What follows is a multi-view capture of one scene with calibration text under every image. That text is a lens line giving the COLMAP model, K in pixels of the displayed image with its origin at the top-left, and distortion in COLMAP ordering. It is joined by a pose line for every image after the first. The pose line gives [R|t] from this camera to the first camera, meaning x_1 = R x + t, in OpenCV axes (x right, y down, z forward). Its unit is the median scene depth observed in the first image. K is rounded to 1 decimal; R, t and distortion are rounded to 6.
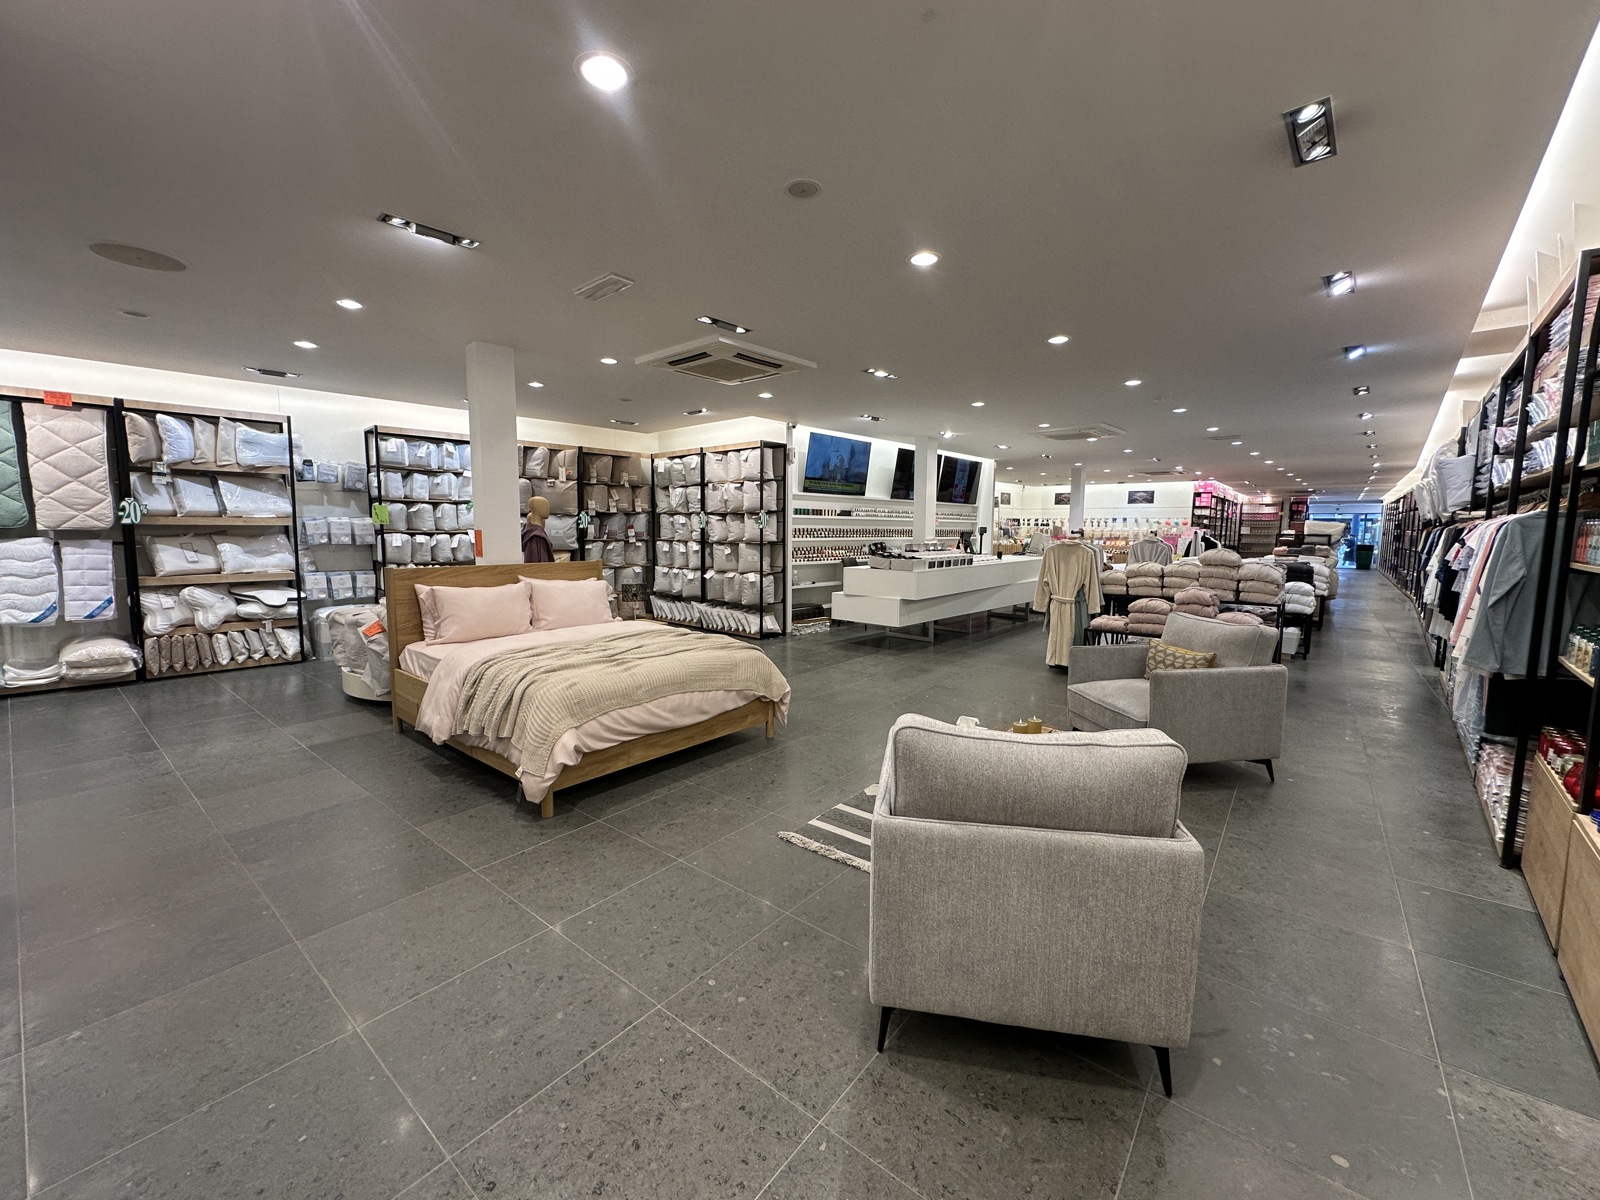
lens RADIAL K [[642.7, 0, 796.4], [0, 642.7, 587.0], [0, 0, 1]] dist [0.001907, 0.000209]
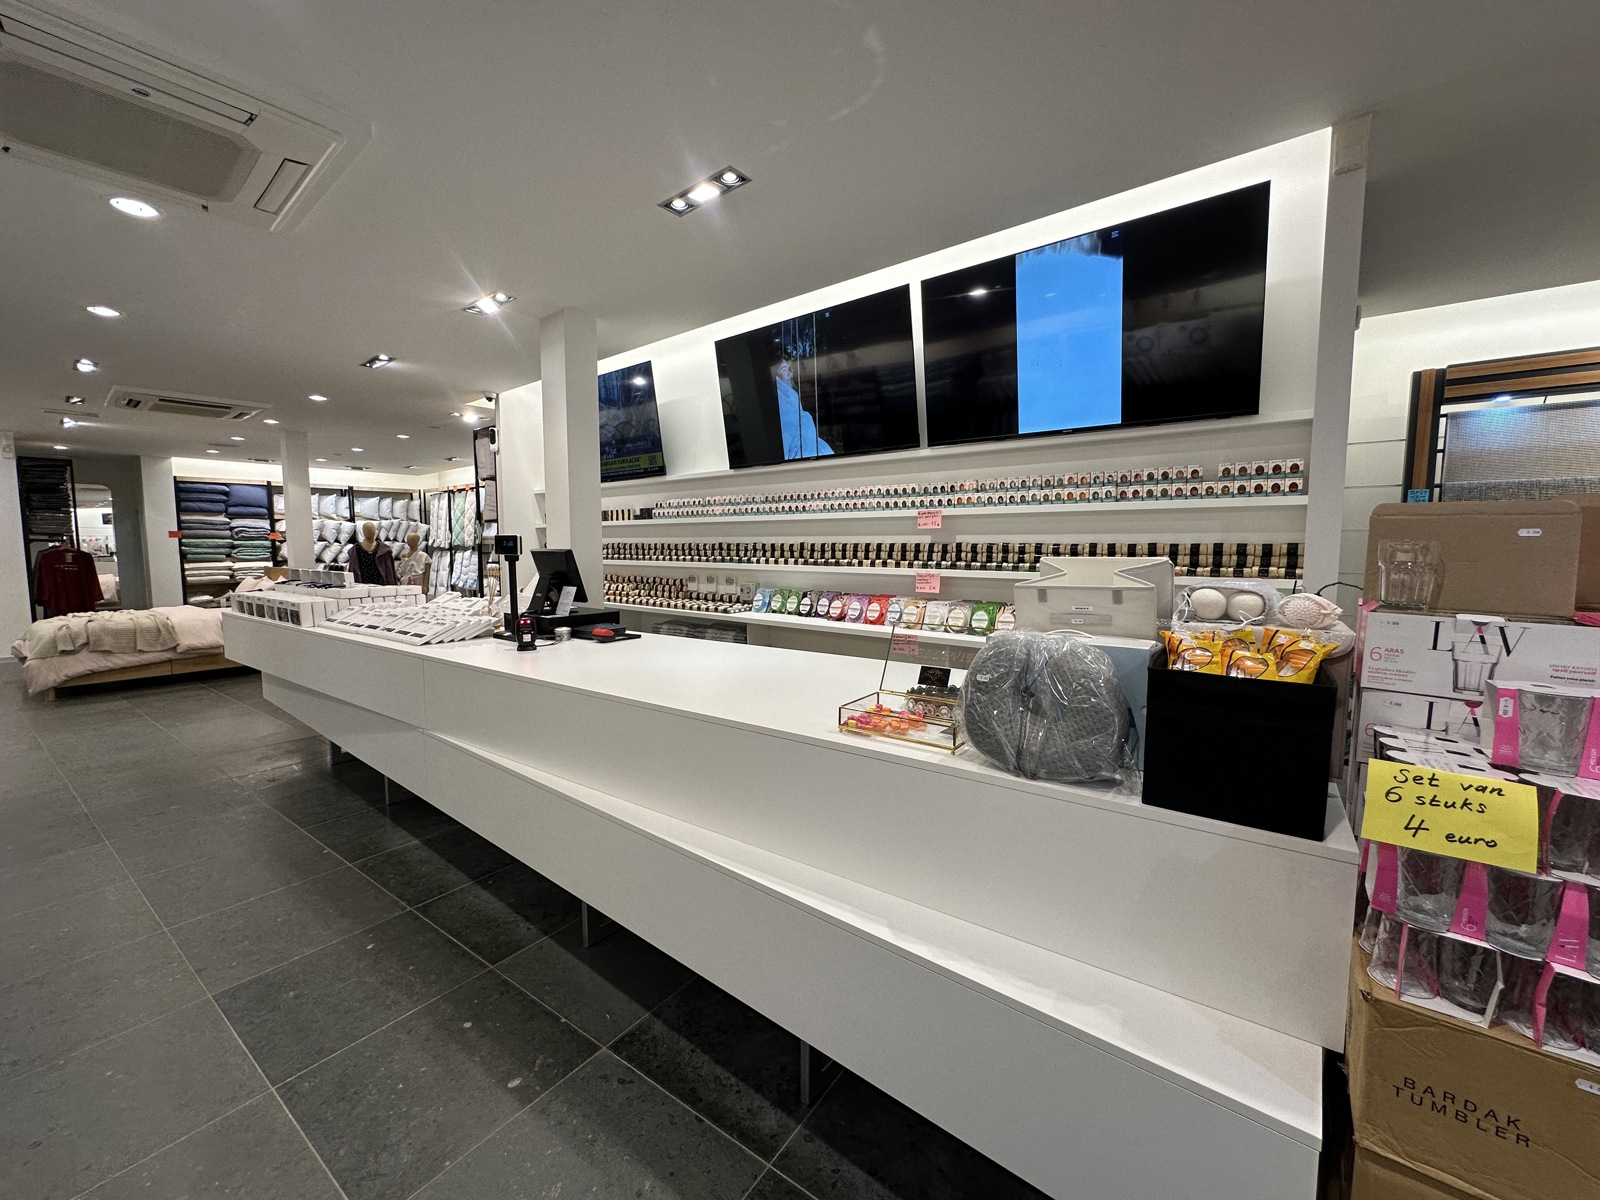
lens RADIAL K [[642.7, 0, 800.9], [0, 642.7, 598.4], [0, 0, 1]] dist [0.001907, 0.000209]
pose [[0.049683, 0.079882, -0.995565, 0.483023], [-0.089160, 0.993171, 0.075241, -0.077950], [0.994777, 0.085026, 0.056466, 0.882336]]
